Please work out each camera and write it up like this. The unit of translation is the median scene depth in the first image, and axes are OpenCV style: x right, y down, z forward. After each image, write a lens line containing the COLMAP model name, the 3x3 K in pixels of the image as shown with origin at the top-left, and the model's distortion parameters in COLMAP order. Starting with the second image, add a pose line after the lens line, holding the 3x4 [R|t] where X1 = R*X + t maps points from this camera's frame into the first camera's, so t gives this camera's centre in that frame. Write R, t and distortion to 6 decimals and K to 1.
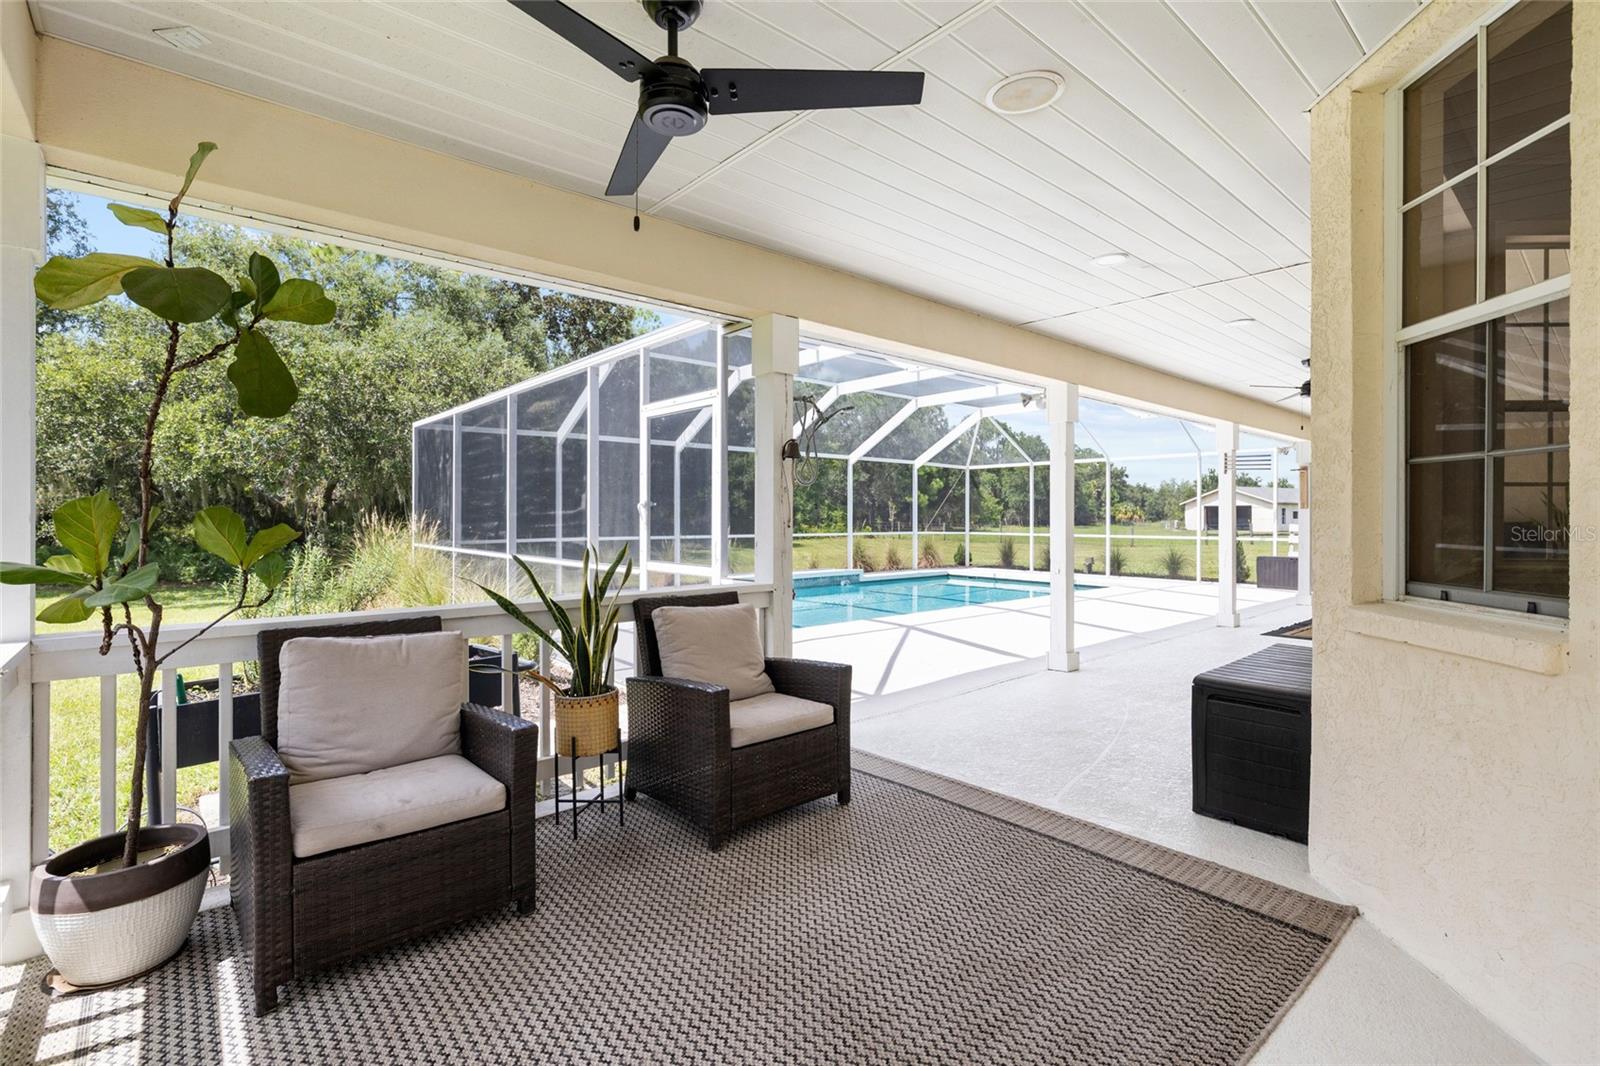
lens RADIAL K [[730.4, 0, 789.8], [0, 730.4, 525.9], [0, 0, 1]] dist [0.008698, -0.000635]
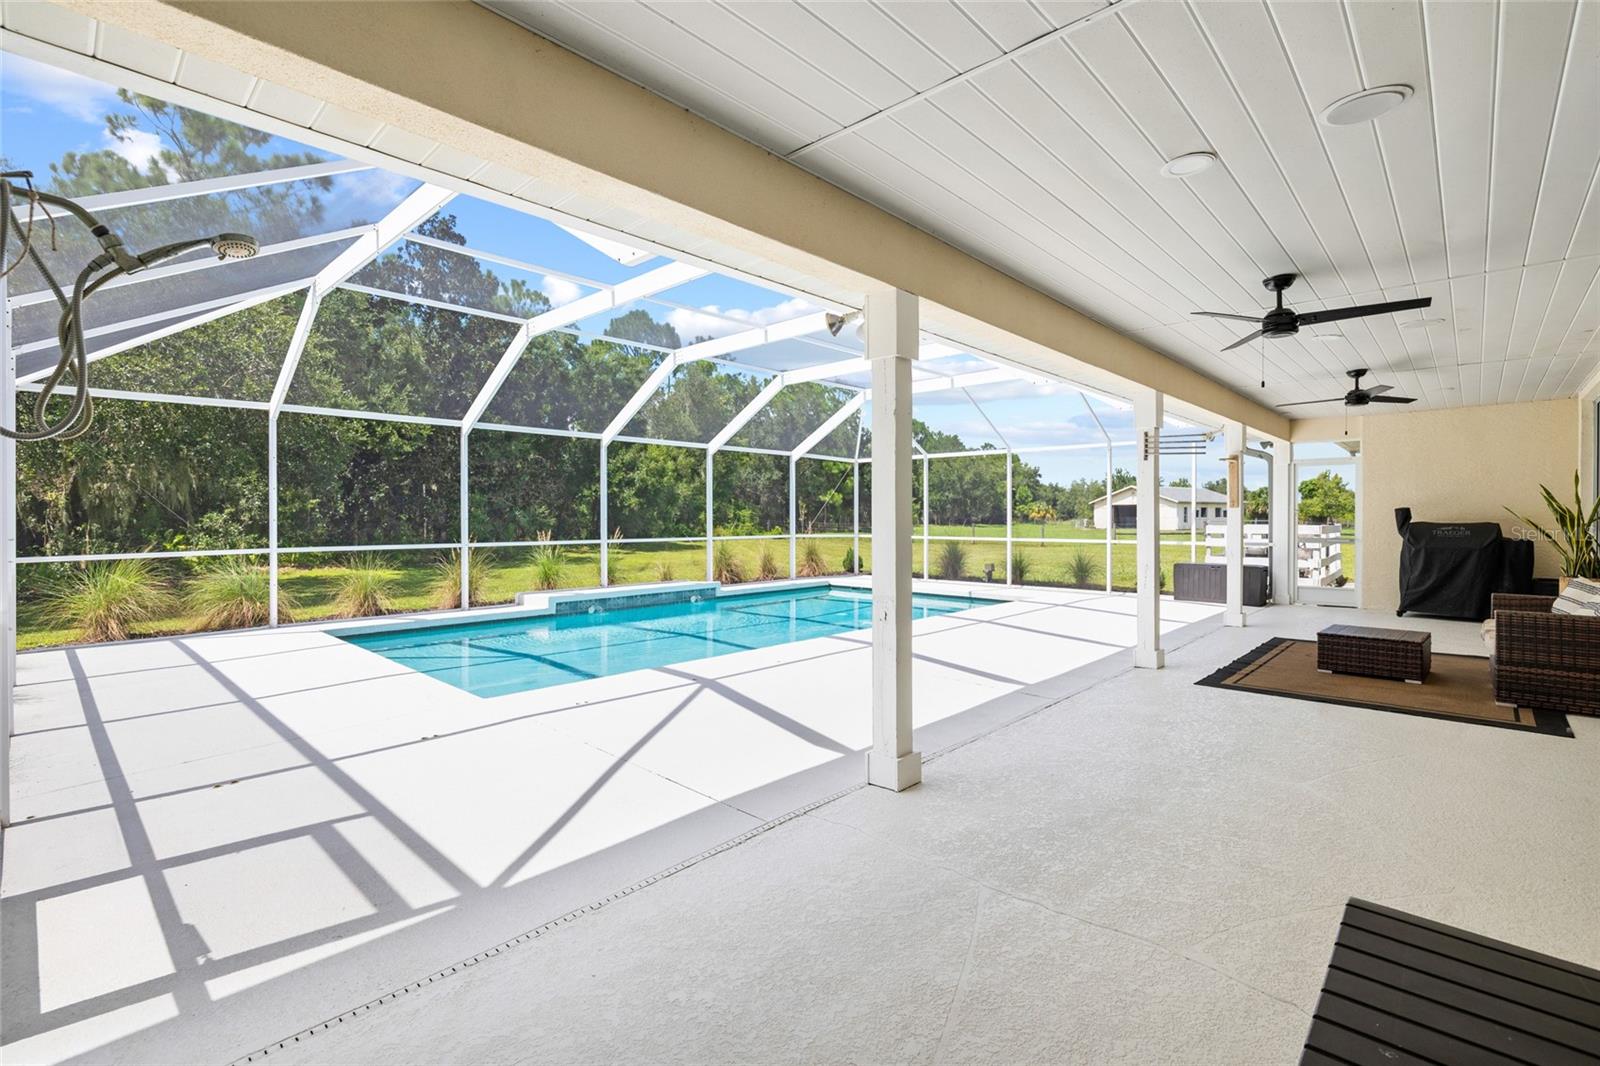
lens RADIAL K [[730.4, 0, 786.5], [0, 730.4, 528.8], [0, 0, 1]] dist [0.008698, -0.000635]
pose [[0.995327, -0.003906, 0.096480, 0.082111], [0.003407, 0.999980, 0.005330, -0.003530], [-0.096499, -0.004977, 0.995321, 0.151178]]
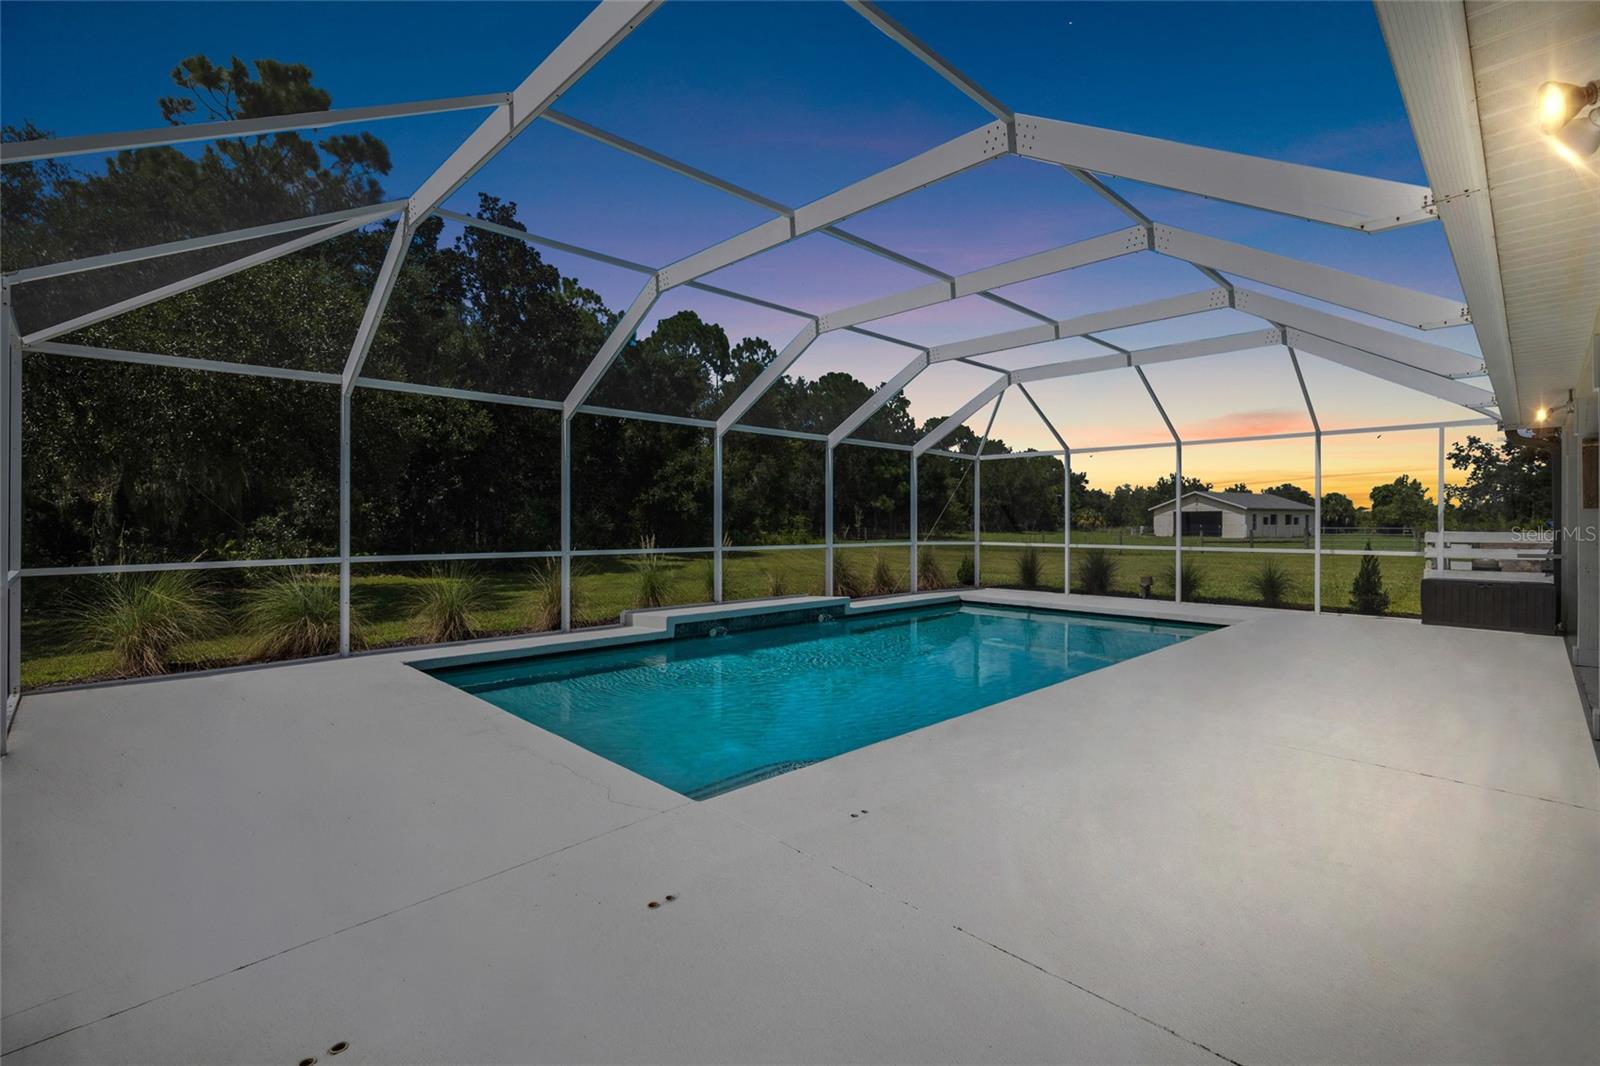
lens RADIAL K [[730.4, 0, 788.7], [0, 730.4, 529.9], [0, 0, 1]] dist [0.008698, -0.000635]
pose [[0.998430, -0.000453, 0.056010, 0.002823], [0.000570, 0.999998, -0.002070, -0.002518], [-0.056009, 0.002098, 0.998428, 0.267610]]
